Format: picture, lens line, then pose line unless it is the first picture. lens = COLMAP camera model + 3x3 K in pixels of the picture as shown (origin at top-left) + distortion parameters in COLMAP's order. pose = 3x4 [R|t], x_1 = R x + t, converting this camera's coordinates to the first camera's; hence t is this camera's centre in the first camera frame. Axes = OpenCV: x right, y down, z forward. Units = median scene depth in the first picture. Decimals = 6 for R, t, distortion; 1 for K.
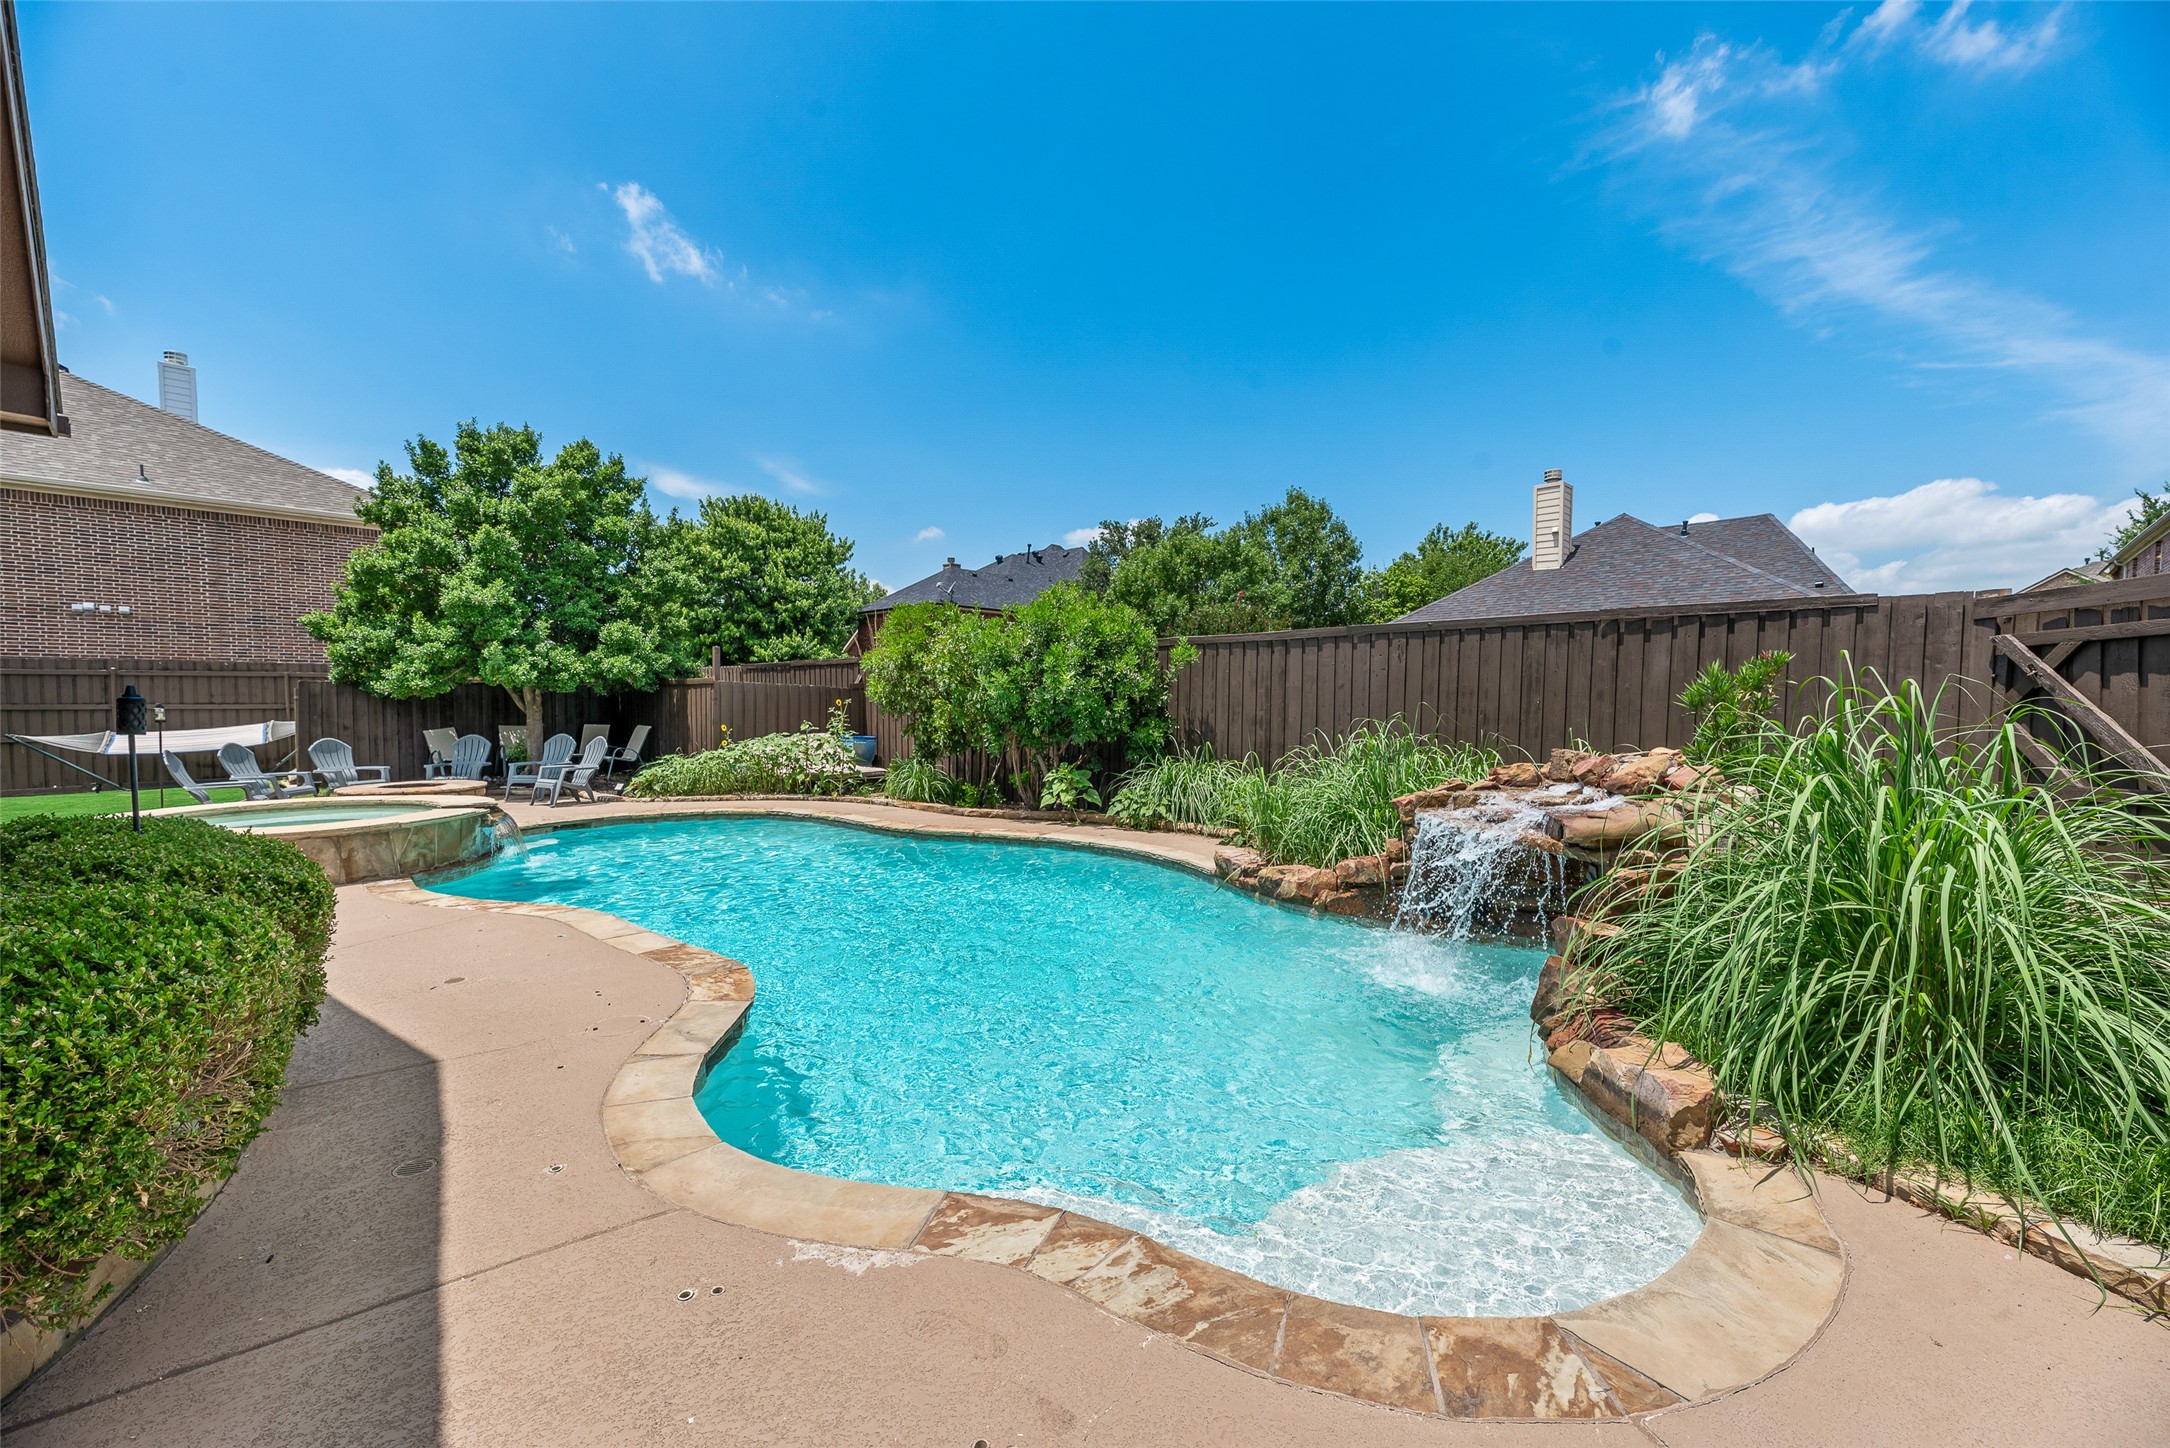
lens RADIAL K [[882.0, 0, 1076.3], [0, 882.0, 722.8], [0, 0, 1]] dist [-0.001200, -0.000857]
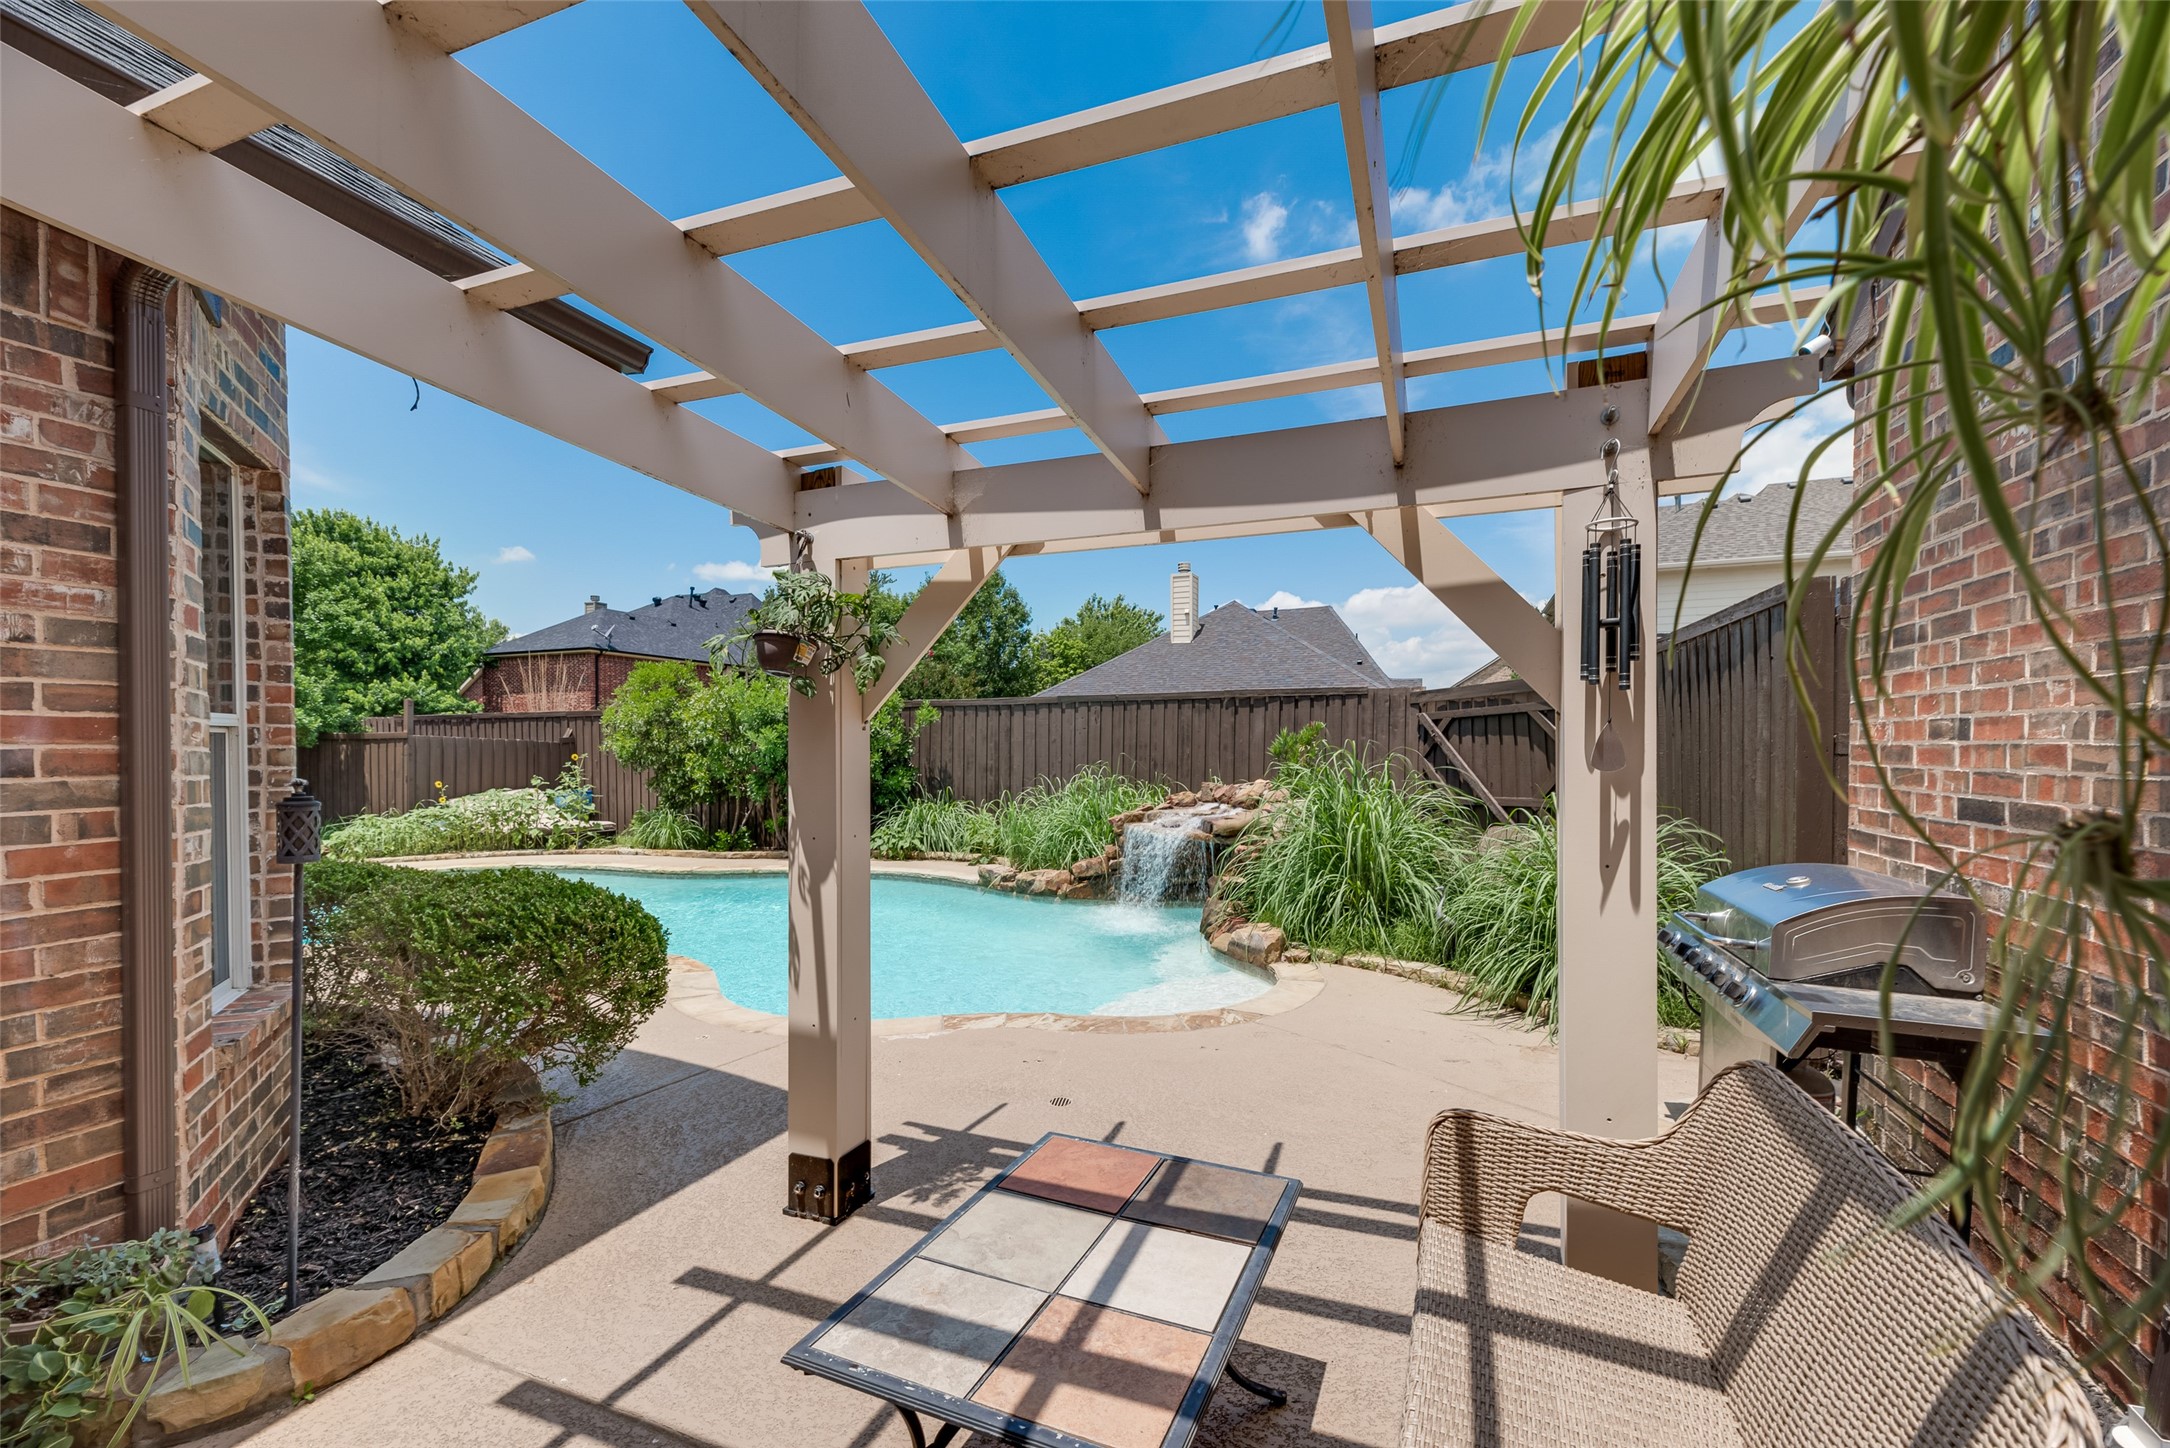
lens RADIAL K [[875.2, 0, 1090.9], [0, 875.2, 742.8], [0, 0, 1]] dist [0.001306, -0.000388]
pose [[0.924668, -0.004119, 0.380751, -0.140870], [0.016999, 0.999391, -0.030469, 0.001659], [-0.380394, 0.034646, 0.924175, -0.220840]]
